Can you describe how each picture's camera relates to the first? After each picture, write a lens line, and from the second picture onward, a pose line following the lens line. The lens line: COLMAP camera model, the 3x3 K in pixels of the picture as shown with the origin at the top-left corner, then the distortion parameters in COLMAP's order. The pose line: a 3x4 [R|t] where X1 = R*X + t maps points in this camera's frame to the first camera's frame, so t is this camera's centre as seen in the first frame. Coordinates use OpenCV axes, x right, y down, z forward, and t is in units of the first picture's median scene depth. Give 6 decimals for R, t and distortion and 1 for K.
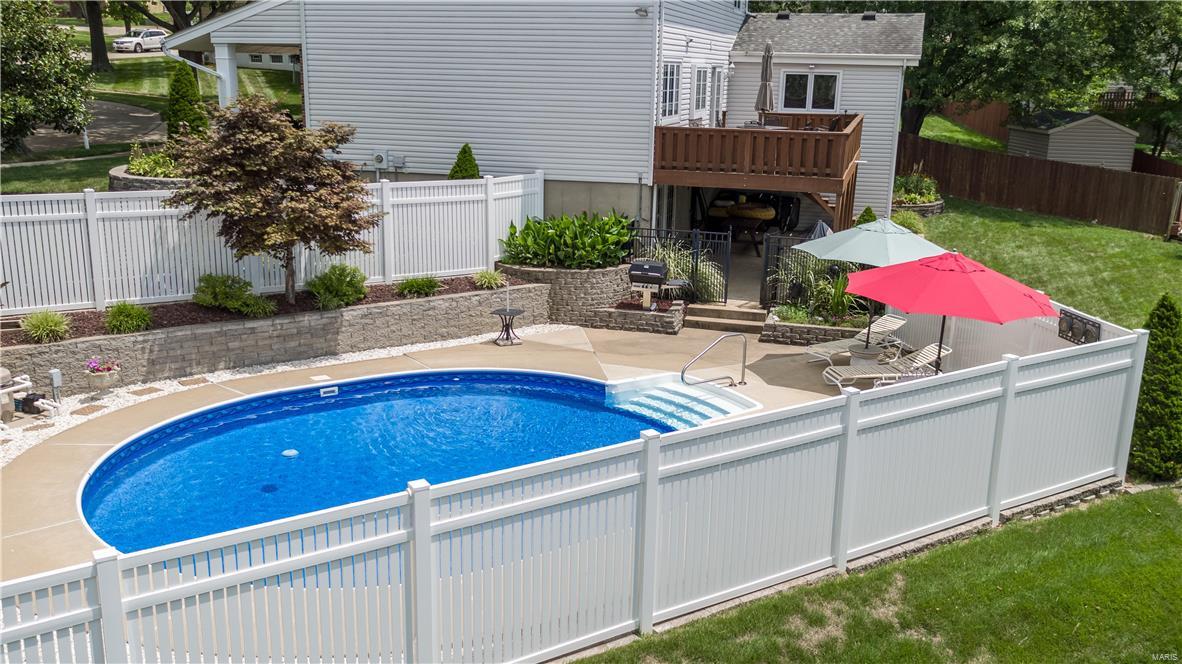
lens RADIAL K [[1049.4, 0, 598.0], [0, 1049.4, 333.9], [0, 0, 1]] dist [0.036279, -0.005178]
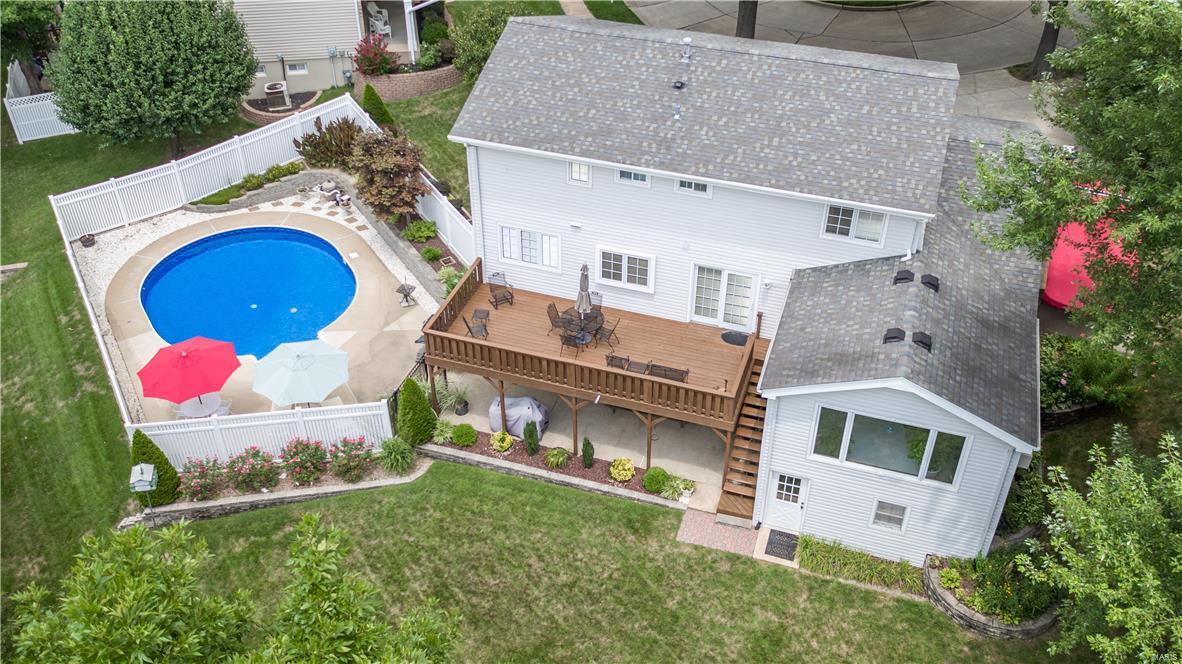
lens RADIAL K [[1049.4, 0, 598.0], [0, 1049.4, 333.9], [0, 0, 1]] dist [0.036279, -0.005178]
pose [[-0.041672, 0.593182, -0.803989, 1.400001], [-0.259184, 0.770724, 0.582072, -1.096923], [0.964929, 0.232637, 0.121626, 1.087623]]
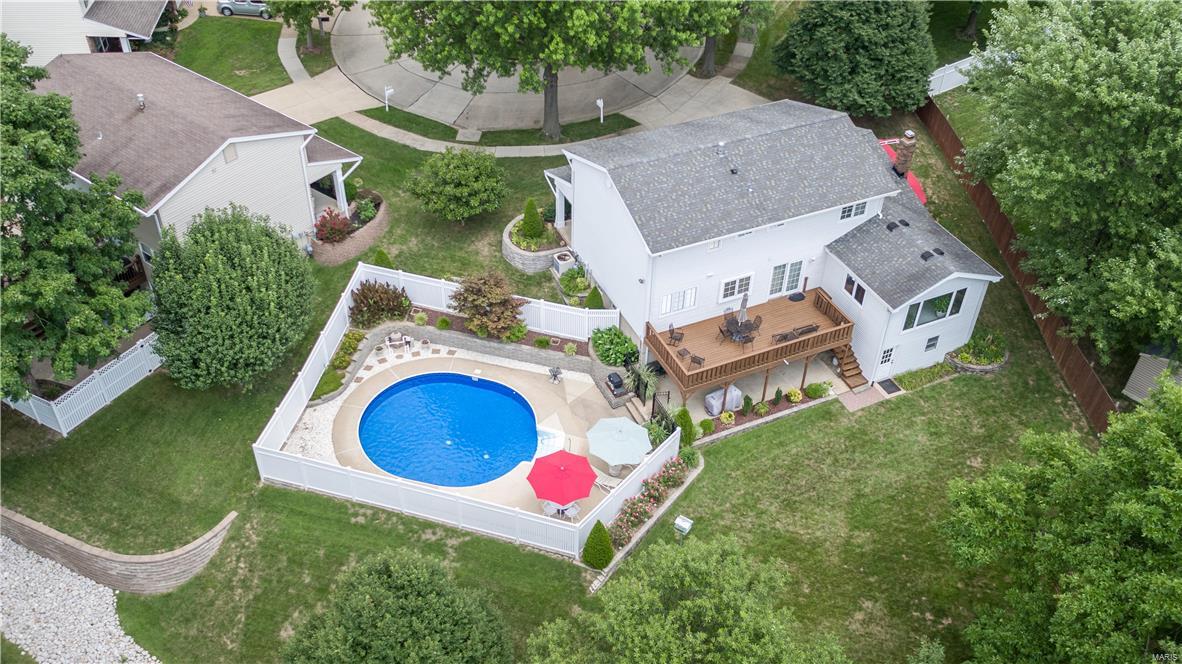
lens RADIAL K [[1049.4, 0, 598.0], [0, 1049.4, 333.9], [0, 0, 1]] dist [0.036279, -0.005178]
pose [[0.654700, 0.489307, -0.576148, 1.376394], [-0.203819, 0.848256, 0.488794, -1.335671], [0.727891, -0.202584, 0.655083, -0.571294]]
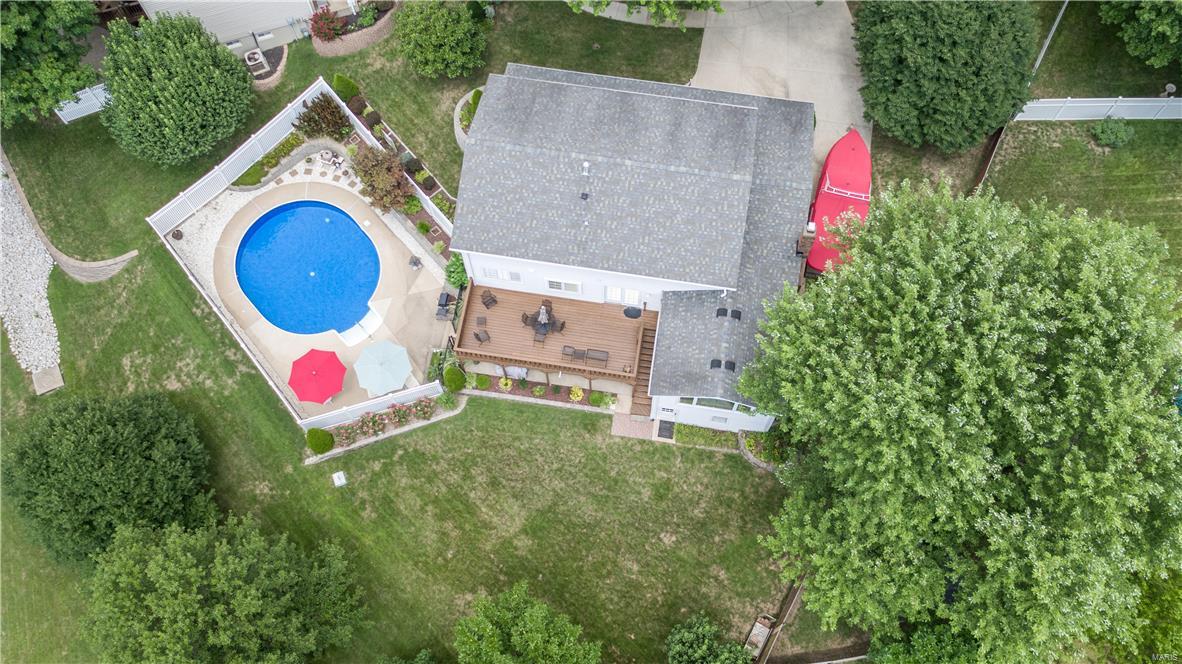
lens RADIAL K [[1049.4, 0, 598.0], [0, 1049.4, 333.9], [0, 0, 1]] dist [0.036279, -0.005178]
pose [[0.119195, 0.916305, -0.382333, 1.207999], [-0.248846, 0.400358, 0.881924, -2.502750], [0.961181, -0.009979, 0.275739, 0.669819]]
